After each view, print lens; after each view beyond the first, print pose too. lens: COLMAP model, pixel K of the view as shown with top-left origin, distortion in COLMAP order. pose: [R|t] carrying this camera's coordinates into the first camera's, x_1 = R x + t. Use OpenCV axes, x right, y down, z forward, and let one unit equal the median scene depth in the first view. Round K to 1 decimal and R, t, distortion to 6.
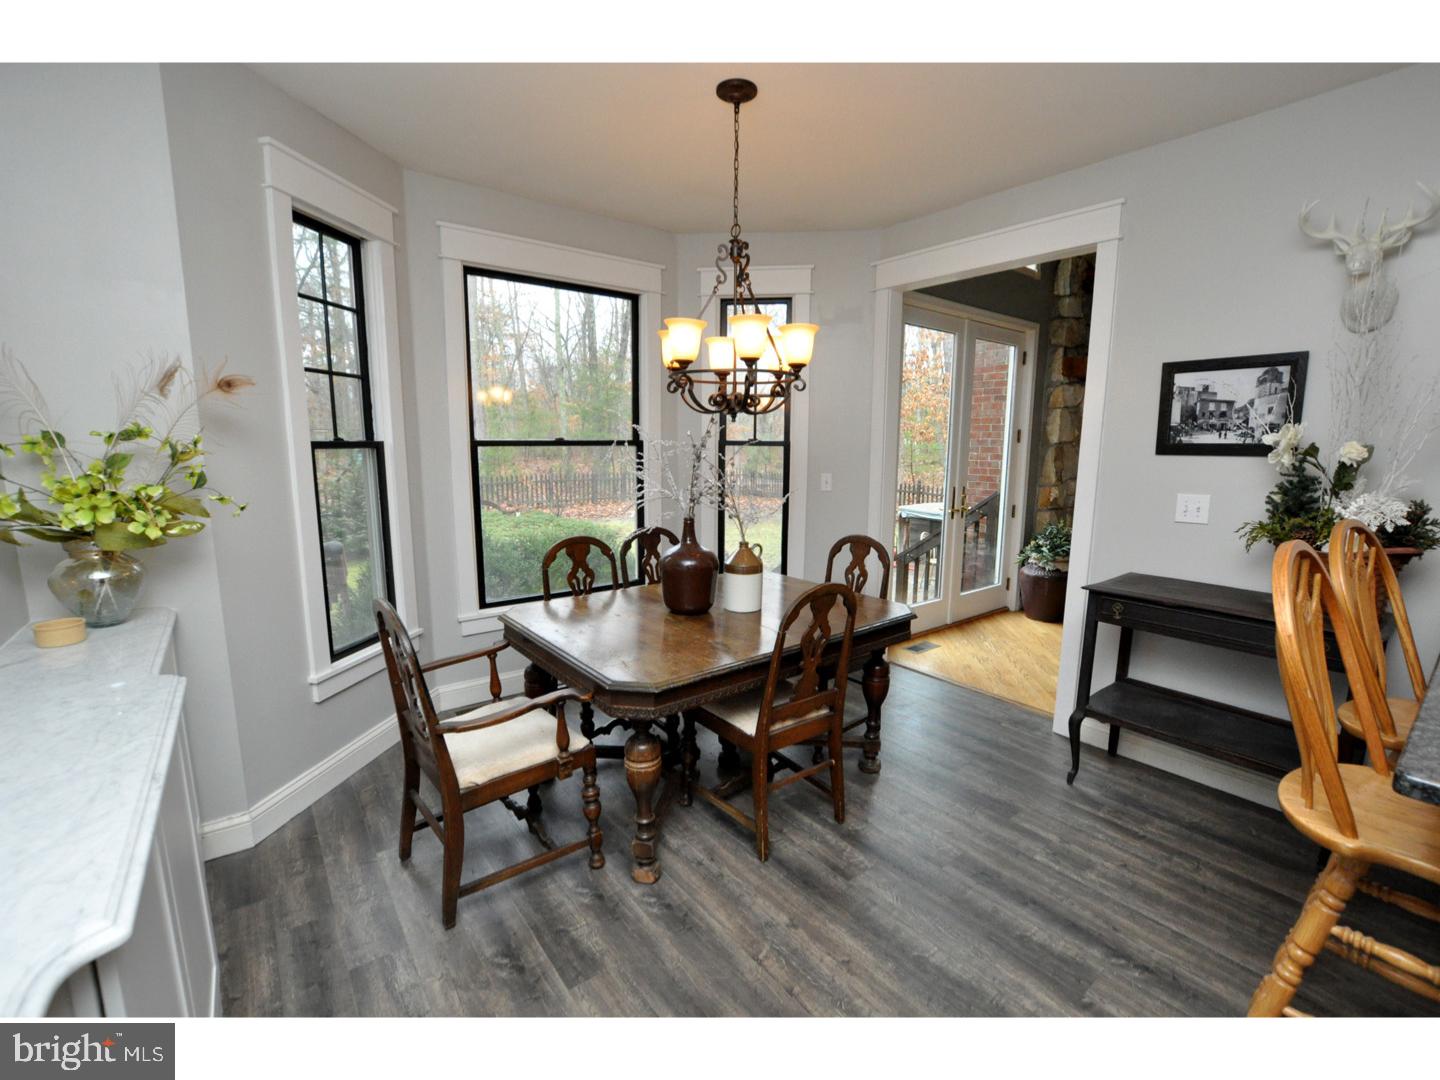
lens RADIAL K [[631.6, 0, 709.9], [0, 631.6, 546.8], [0, 0, 1]] dist [-0.033106, 0.003158]
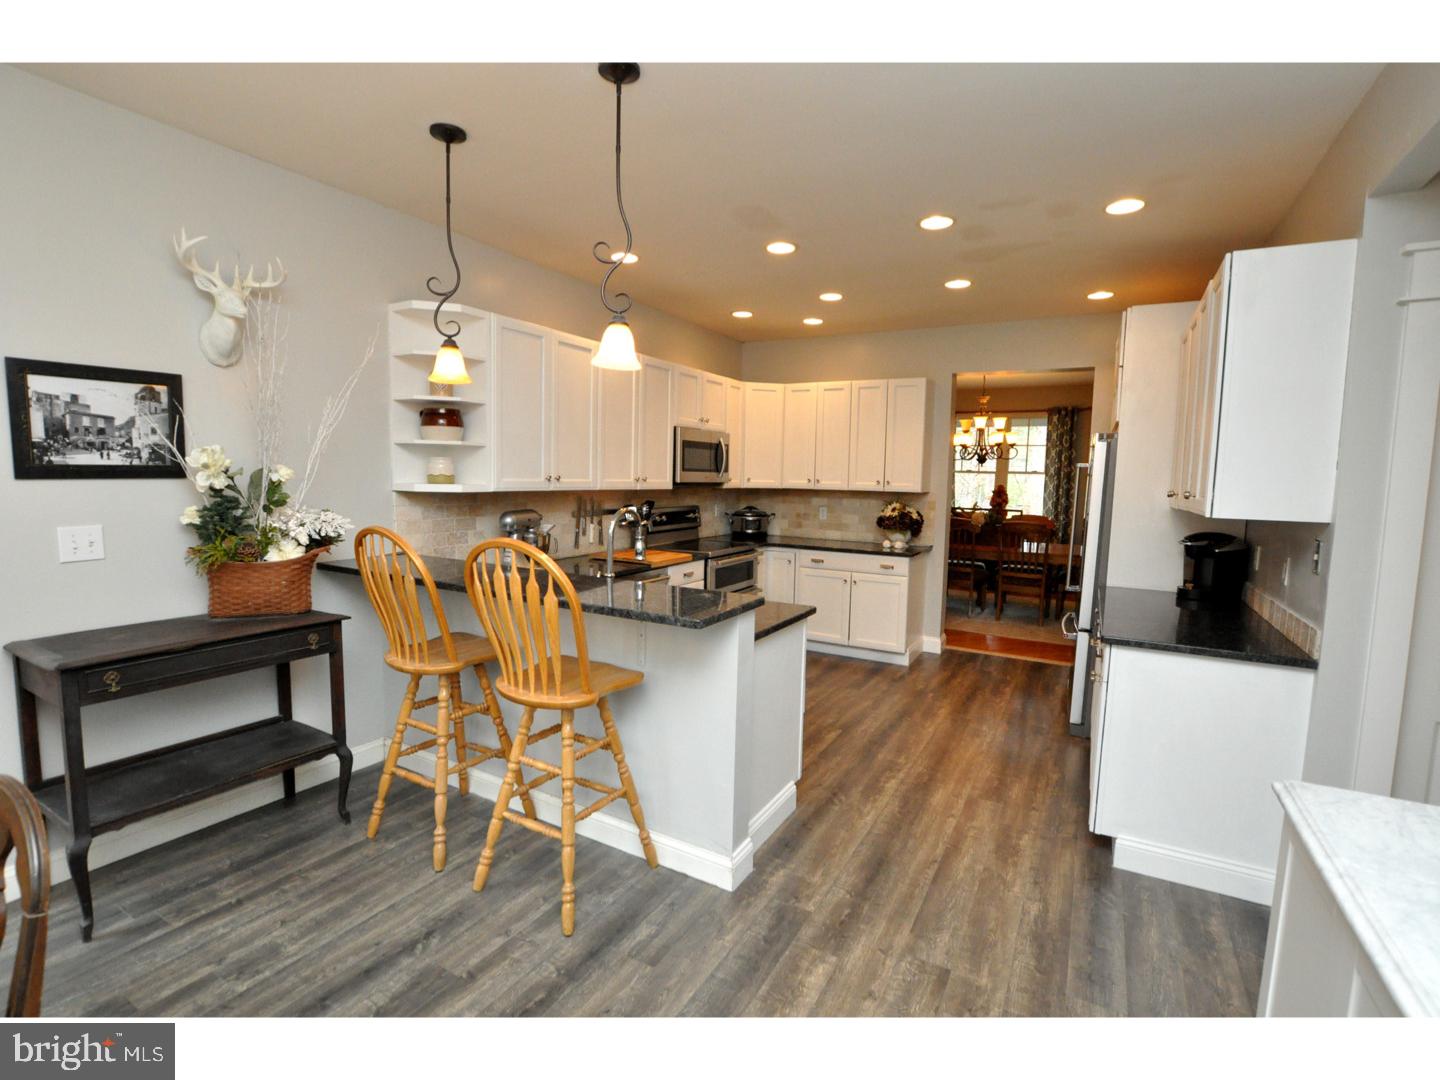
lens RADIAL K [[667.1, 0, 732.5], [0, 667.1, 538.8], [0, 0, 1]] dist [-0.026171, 0.000890]
pose [[-0.412429, -0.102913, 0.905158, -0.375062], [0.125525, 0.977701, 0.168356, -0.108852], [-0.902300, 0.183054, -0.390314, 0.580564]]
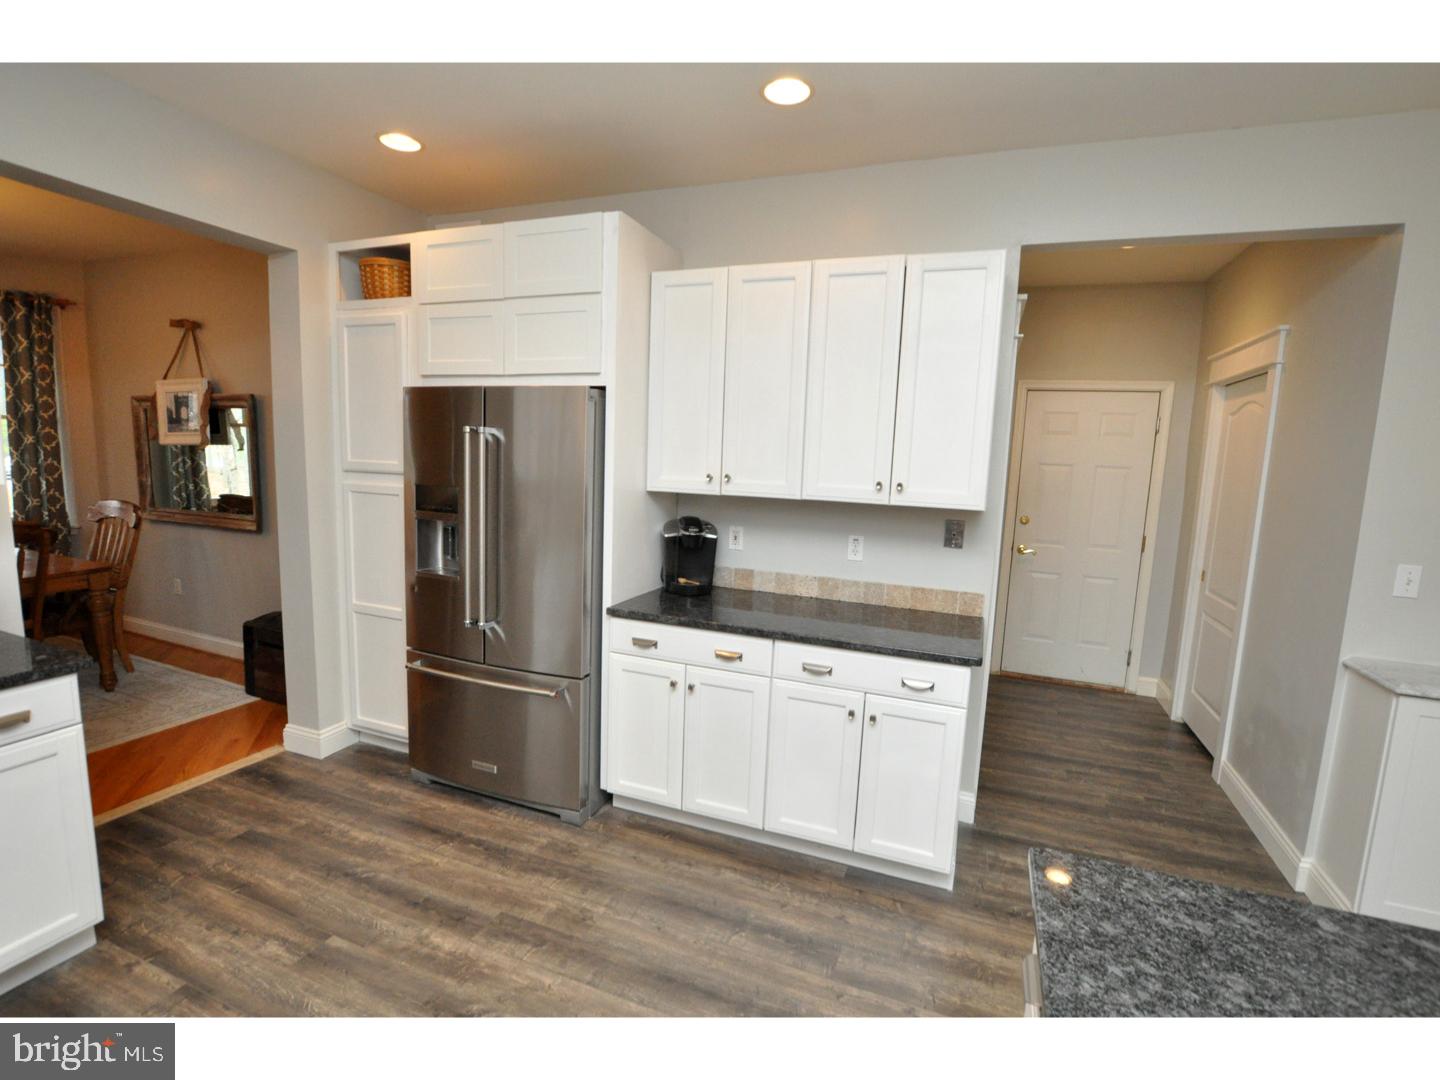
lens RADIAL K [[667.1, 0, 724.8], [0, 667.1, 550.1], [0, 0, 1]] dist [-0.026171, 0.000890]
pose [[-0.847141, 0.028309, -0.530614, 1.007447], [-0.132034, 0.956047, 0.261803, -0.037065], [0.514703, 0.291843, -0.806169, 0.197706]]
